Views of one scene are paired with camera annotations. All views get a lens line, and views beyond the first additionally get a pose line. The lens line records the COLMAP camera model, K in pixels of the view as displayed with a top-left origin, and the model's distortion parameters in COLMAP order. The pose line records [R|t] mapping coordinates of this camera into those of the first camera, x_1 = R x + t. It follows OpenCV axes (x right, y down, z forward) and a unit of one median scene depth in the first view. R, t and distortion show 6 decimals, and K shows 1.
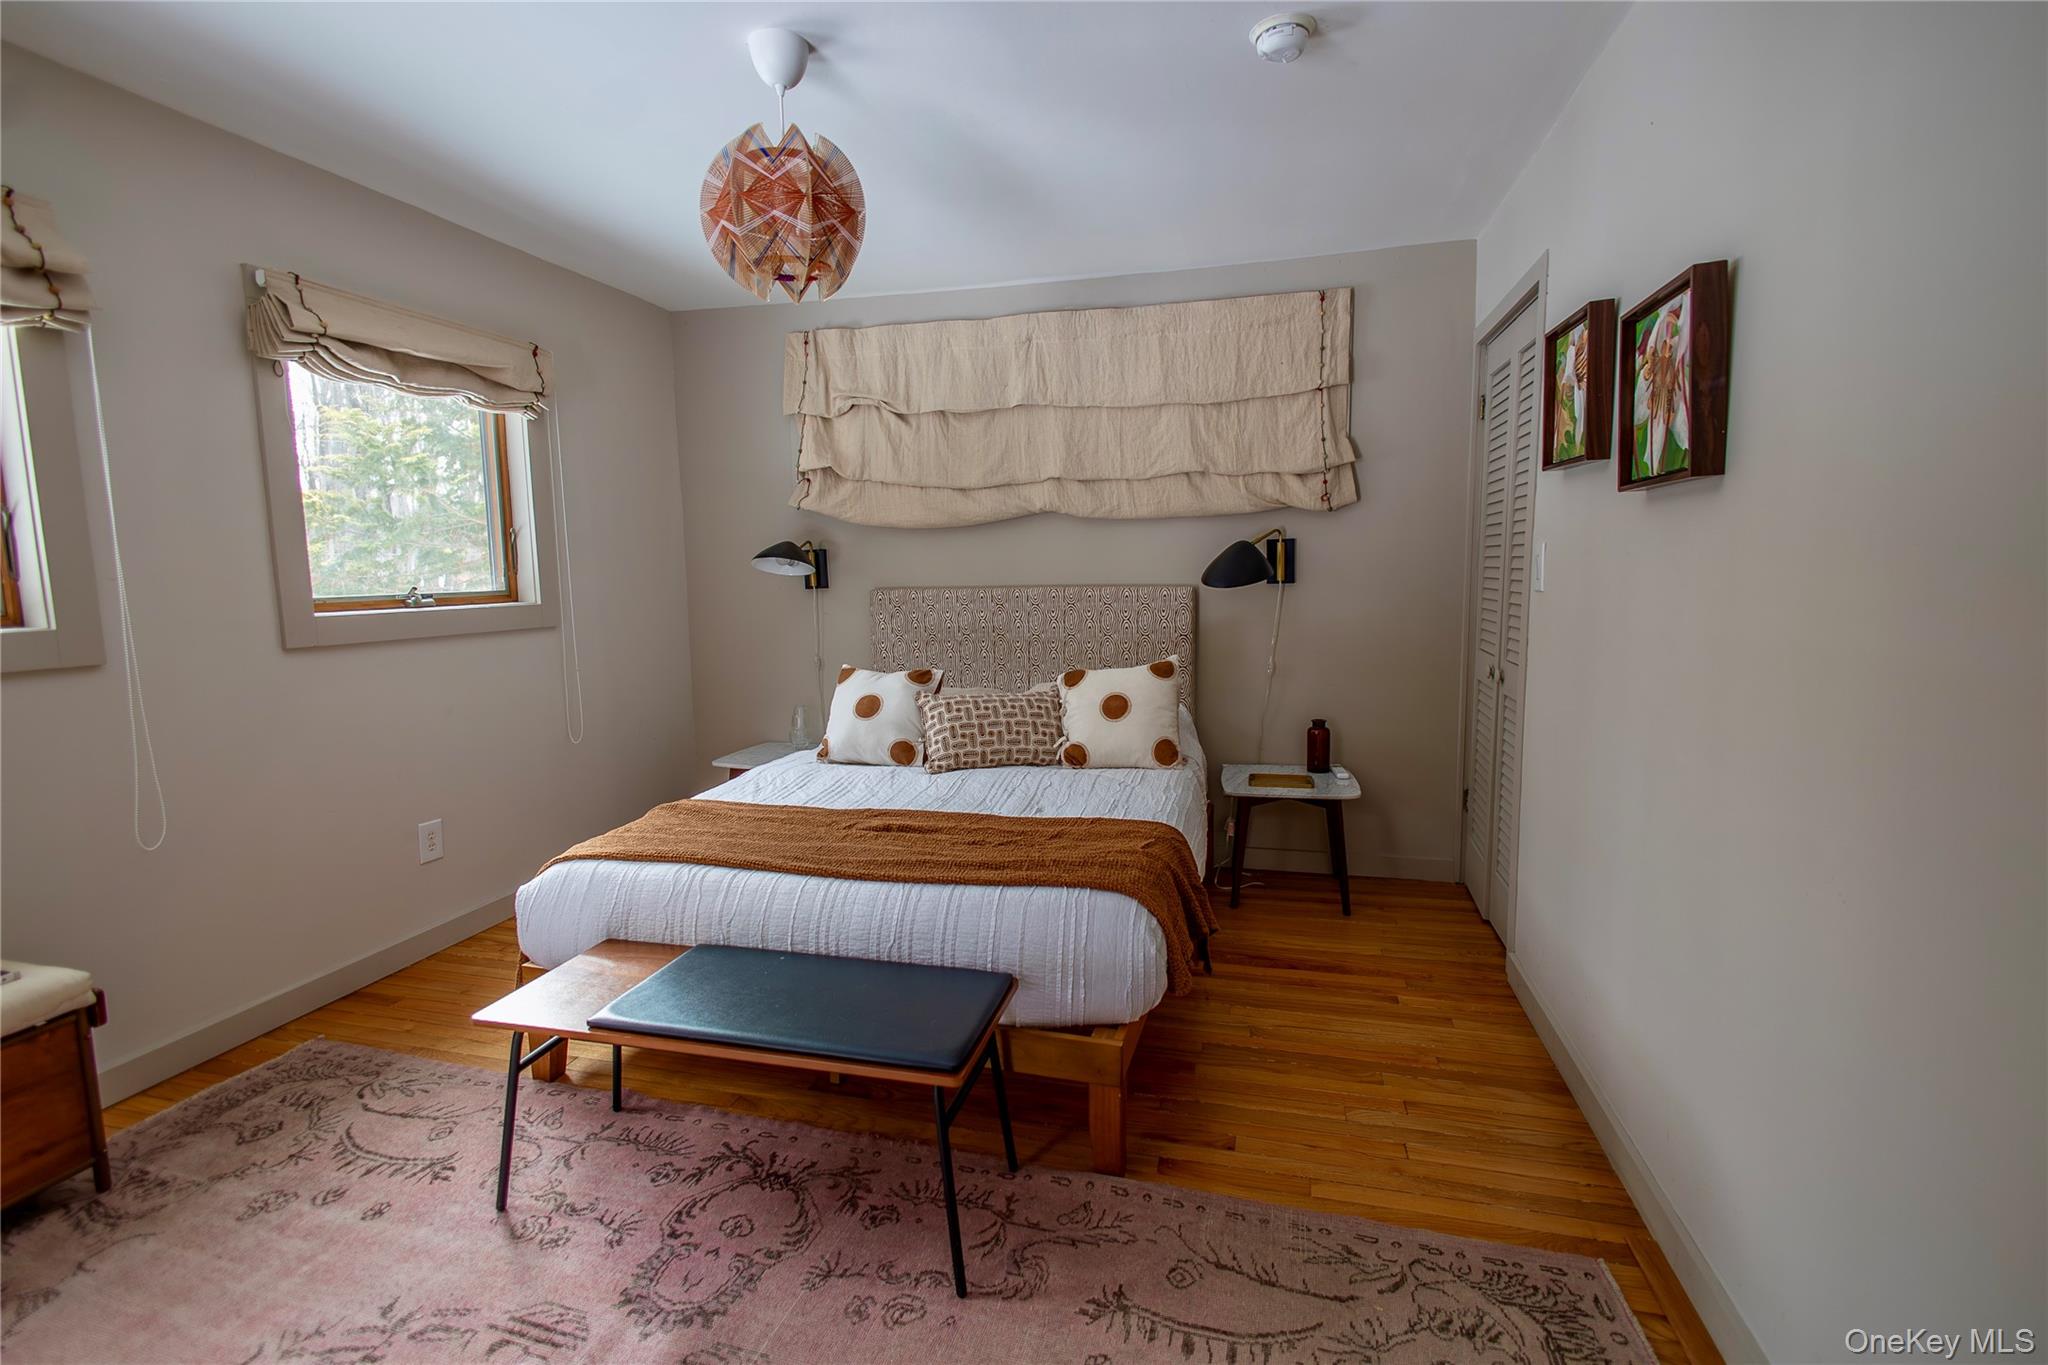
lens RADIAL K [[941.4, 0, 1031.1], [0, 941.4, 678.9], [0, 0, 1]] dist [0.012100, -0.004915]
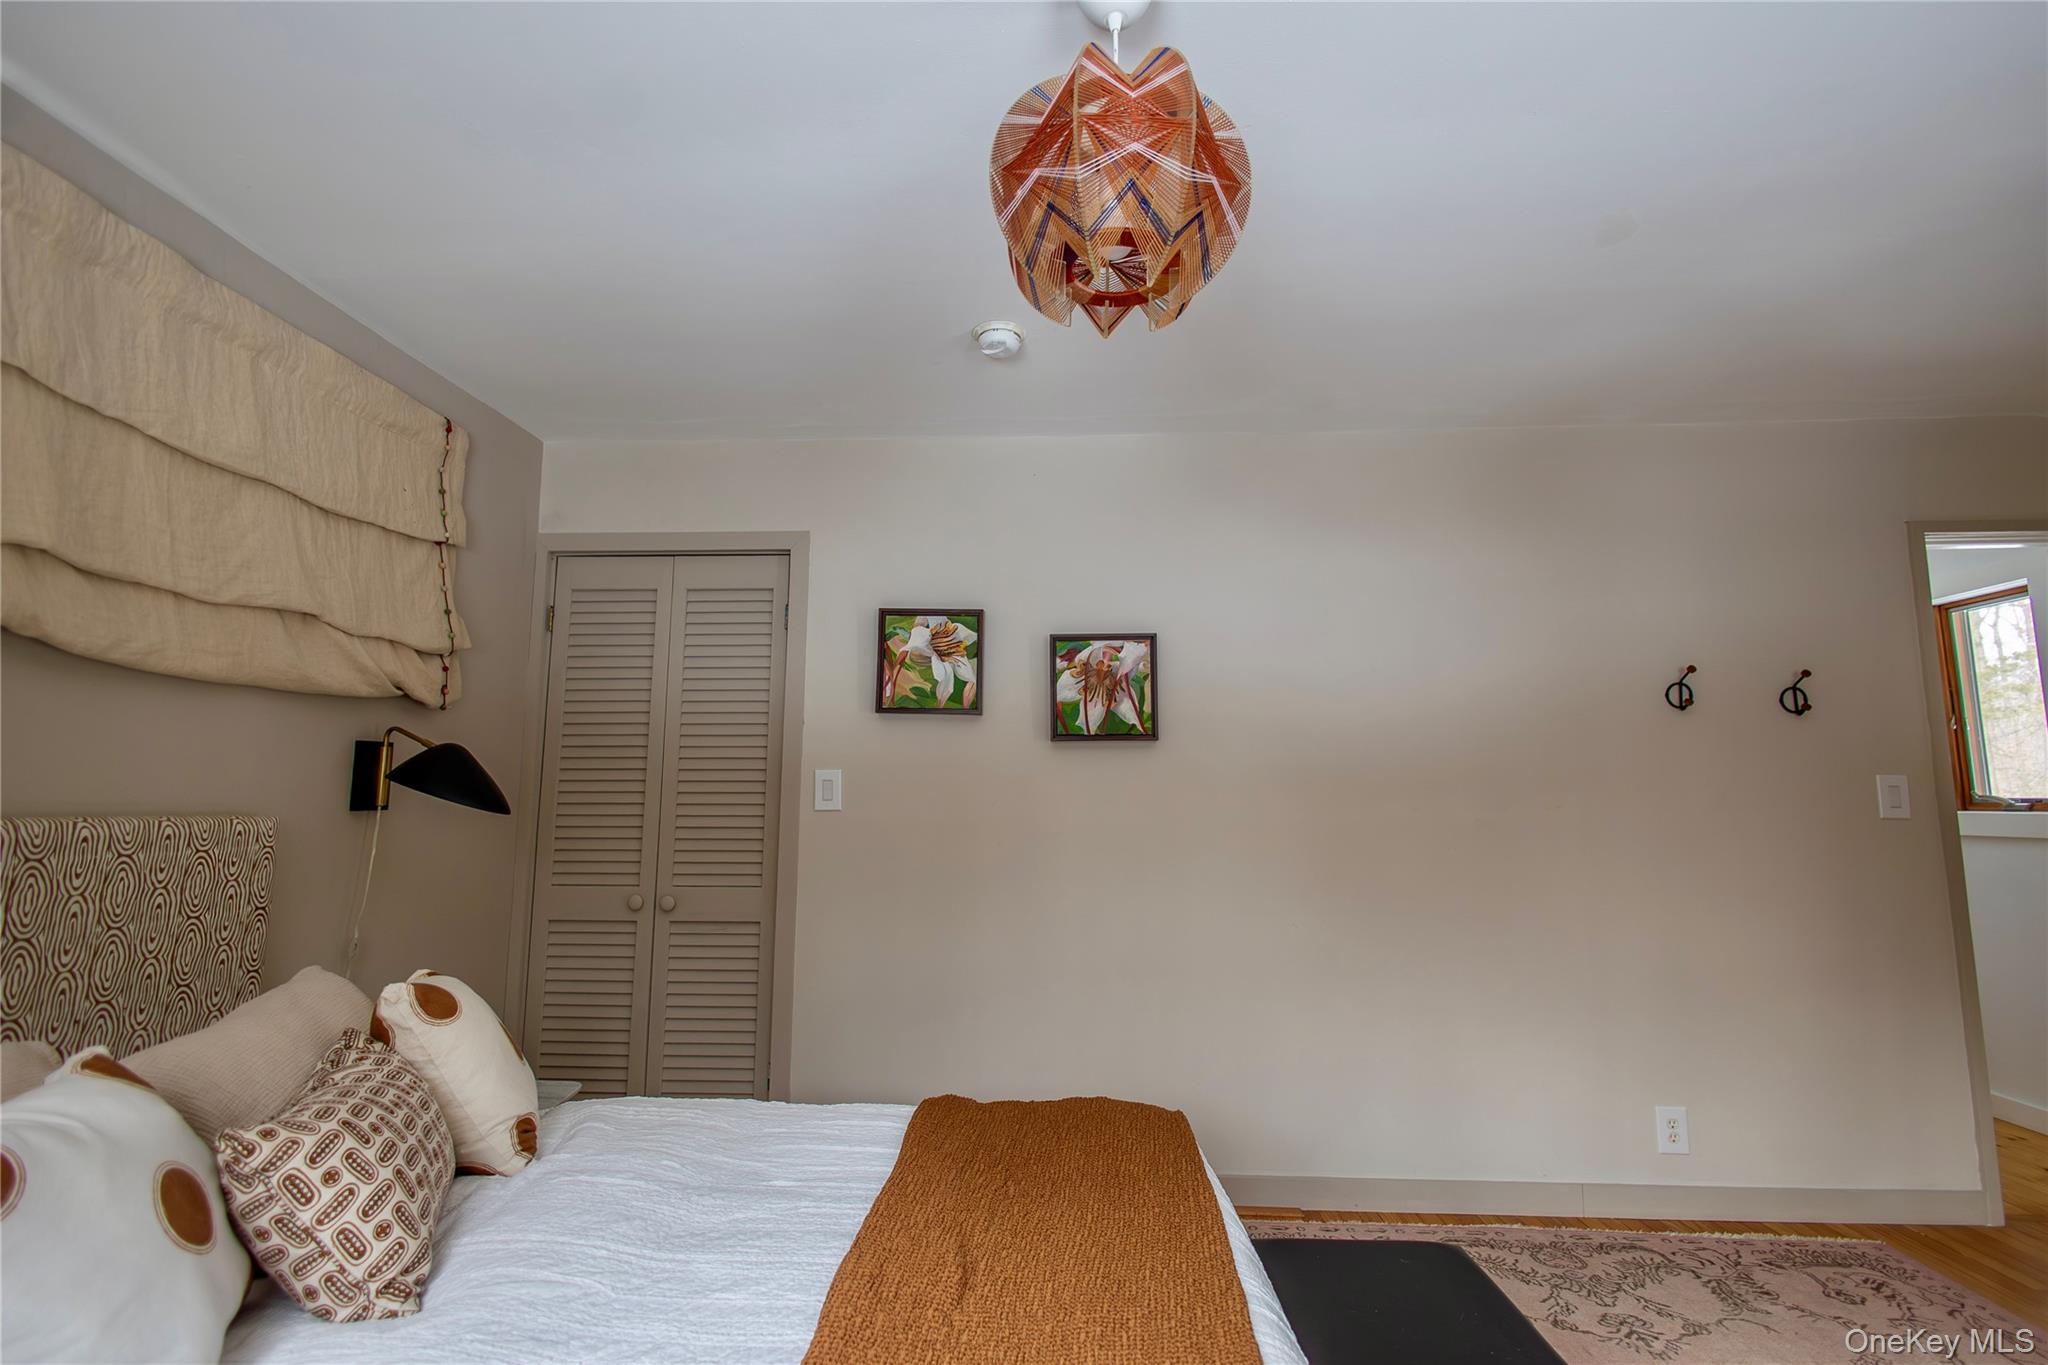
lens RADIAL K [[941.4, 0, 1031.1], [0, 941.4, 678.9], [0, 0, 1]] dist [0.012100, -0.004915]
pose [[-0.229174, 0.137320, 0.963651, -0.485651], [0.120610, 0.986376, -0.111875, -0.063869], [-0.965884, 0.090588, -0.242613, 0.729576]]
